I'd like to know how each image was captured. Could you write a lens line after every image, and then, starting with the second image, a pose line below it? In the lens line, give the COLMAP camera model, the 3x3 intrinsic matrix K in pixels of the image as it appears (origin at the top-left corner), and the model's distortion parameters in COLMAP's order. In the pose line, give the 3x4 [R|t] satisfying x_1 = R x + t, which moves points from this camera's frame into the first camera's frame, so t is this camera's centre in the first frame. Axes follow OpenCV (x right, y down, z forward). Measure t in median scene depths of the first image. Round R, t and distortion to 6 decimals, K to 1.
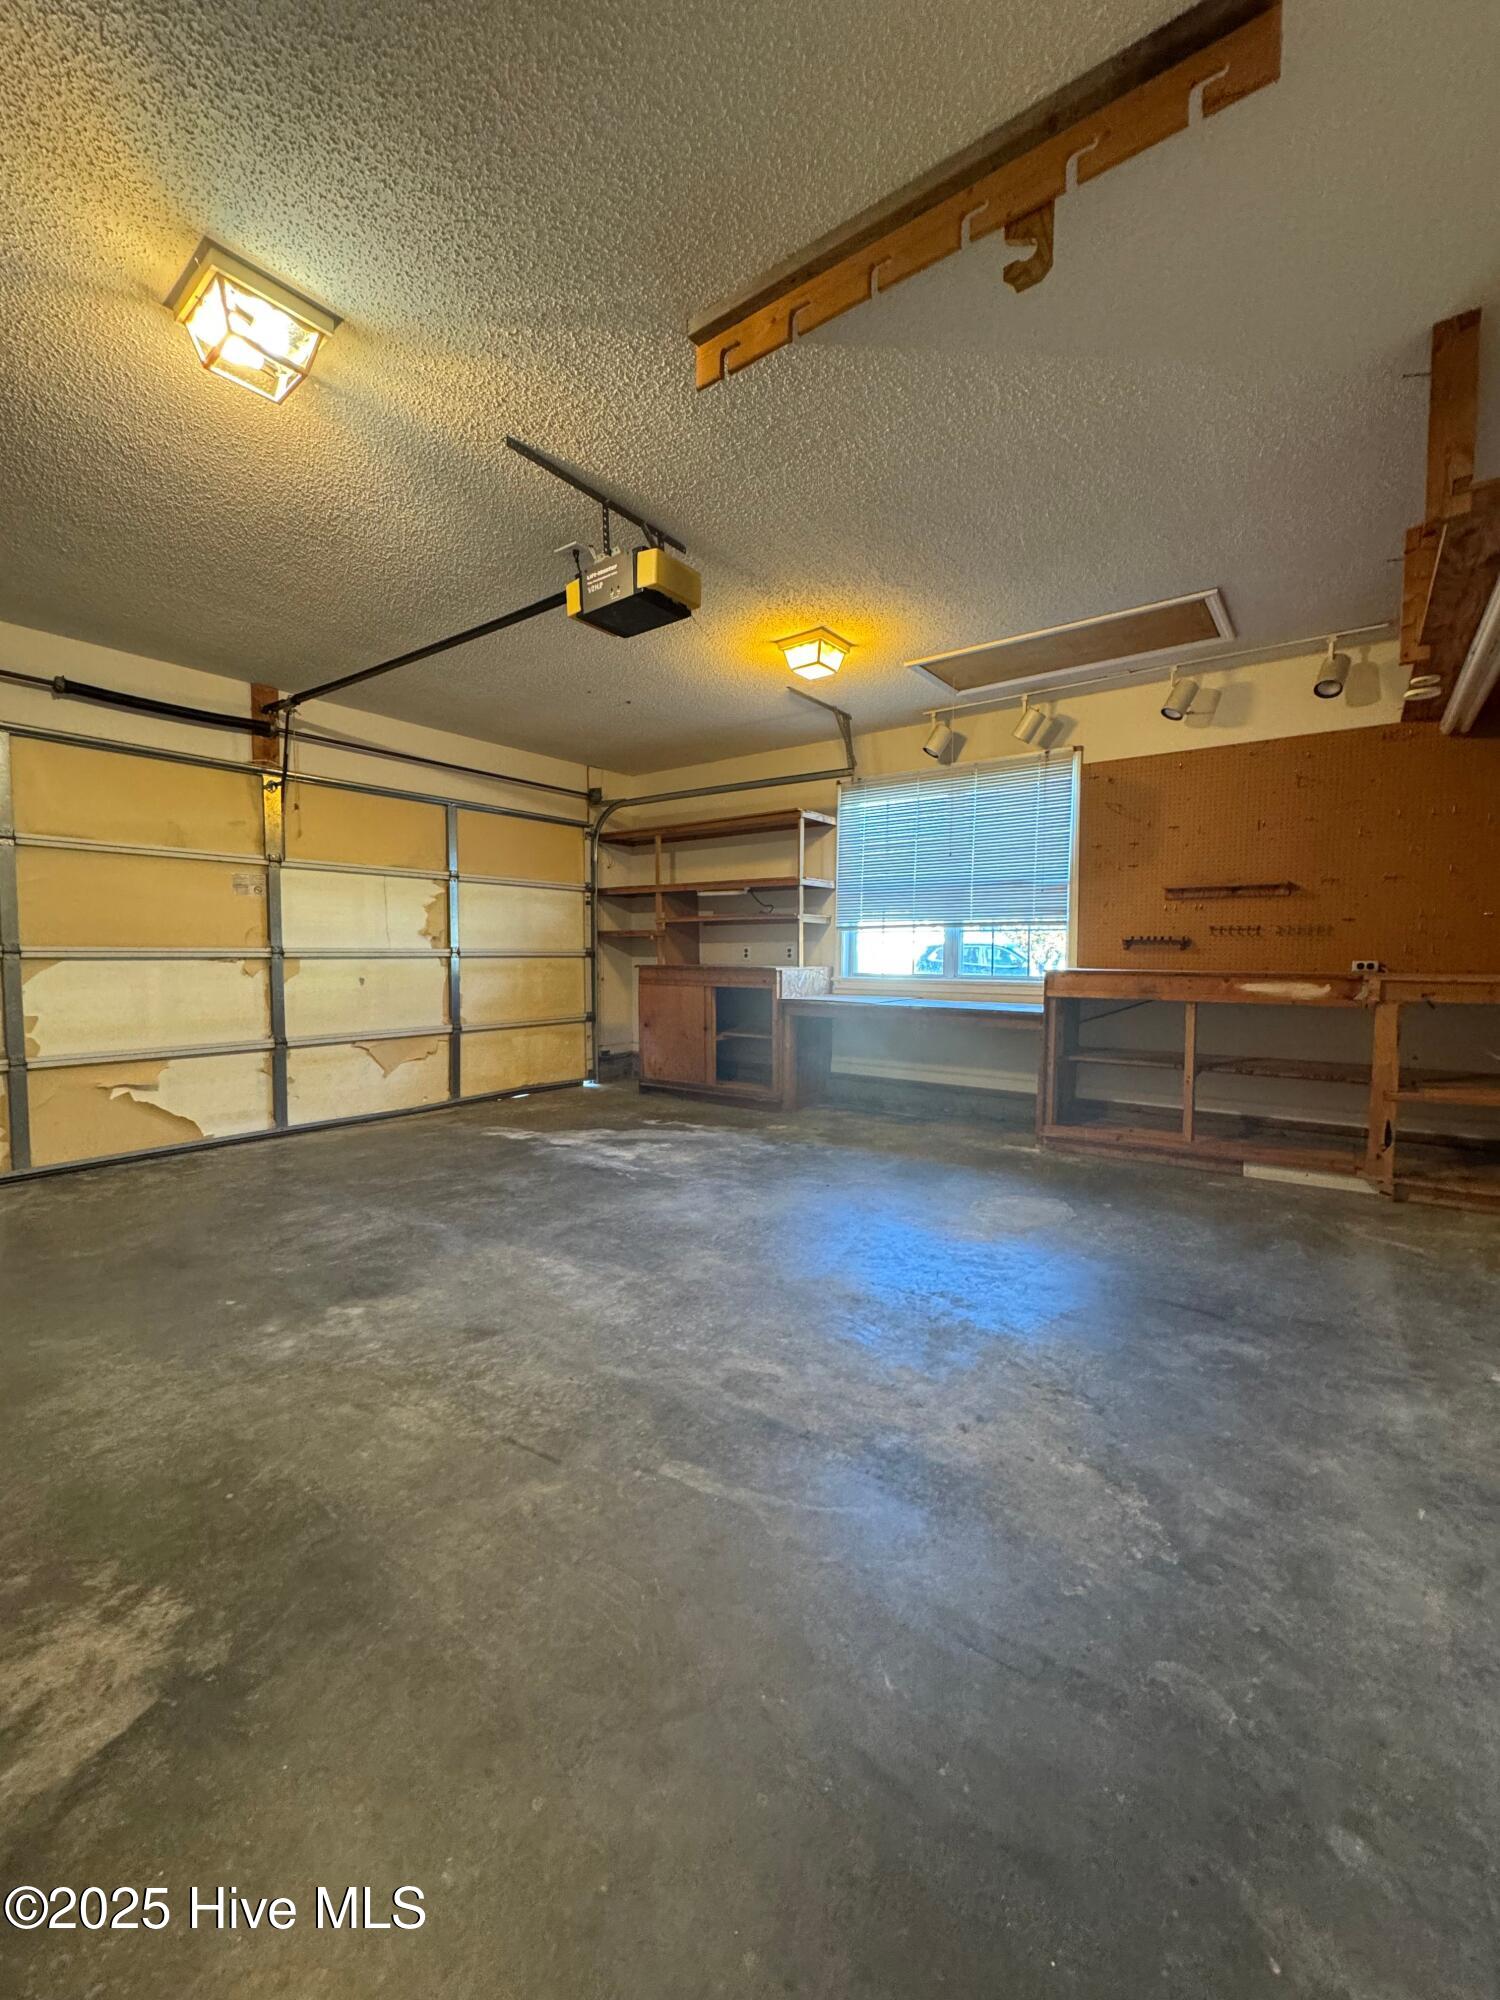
lens RADIAL K [[799.6, 0, 752.9], [0, 799.6, 997.4], [0, 0, 1]] dist [-0.000581, -0.000049]
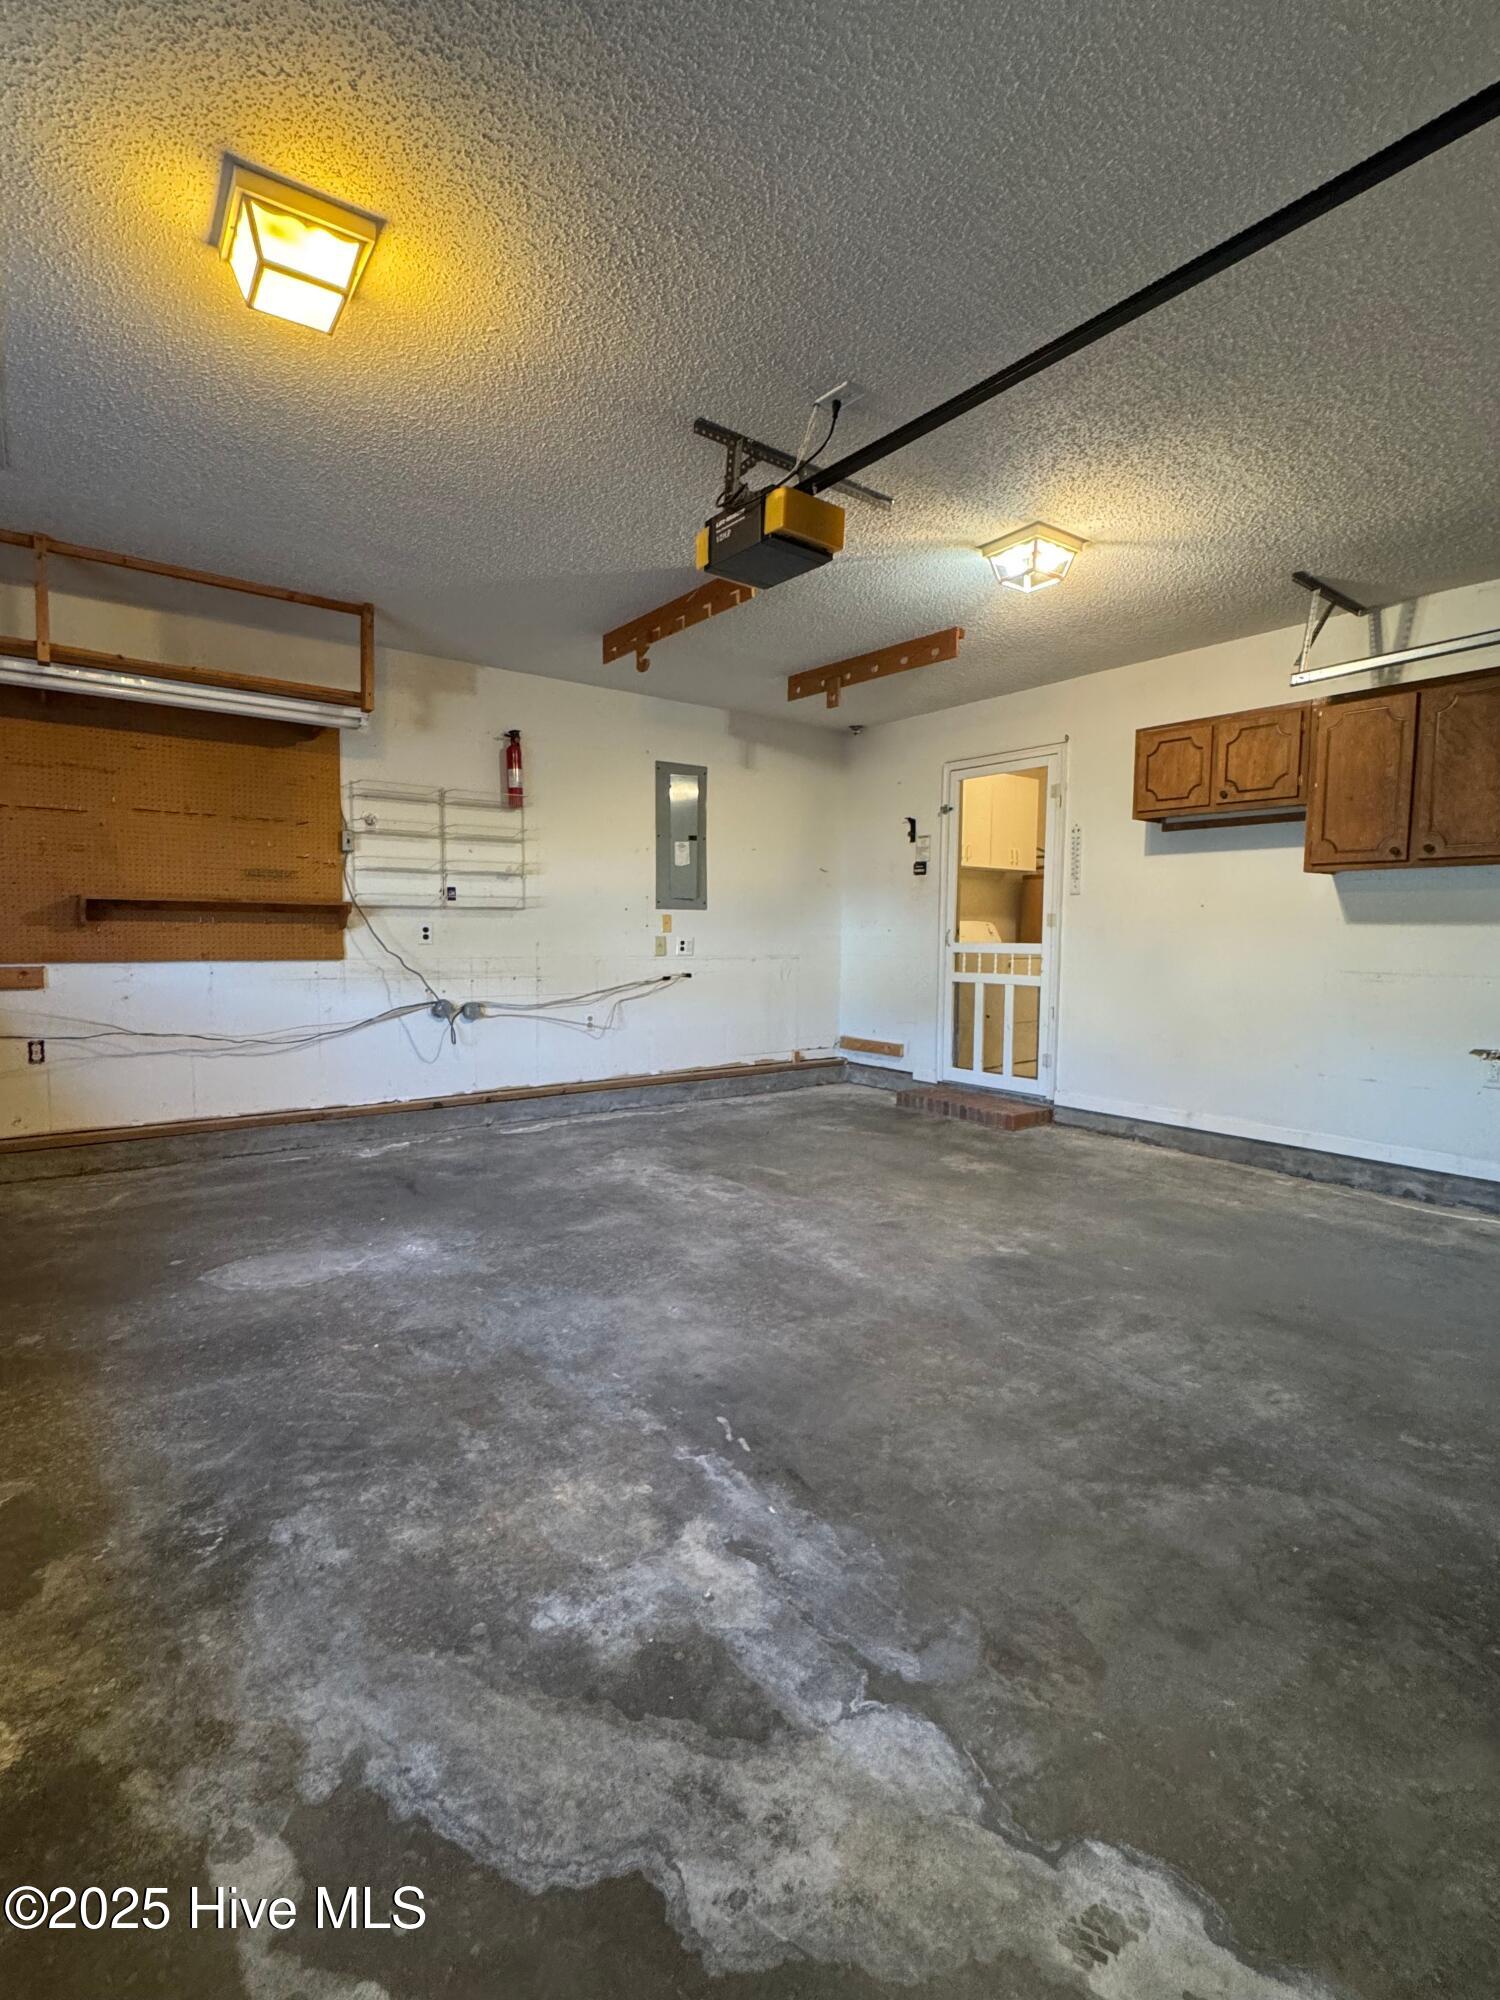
lens RADIAL K [[921.8, 0, 747.2], [0, 921.8, 999.2], [0, 0, 1]] dist [0.002613, 0.000190]
pose [[-0.959417, -0.033129, 0.280039, -0.421619], [0.002388, 0.992085, 0.125547, -0.137777], [-0.281982, 0.121121, -0.951744, 2.012279]]
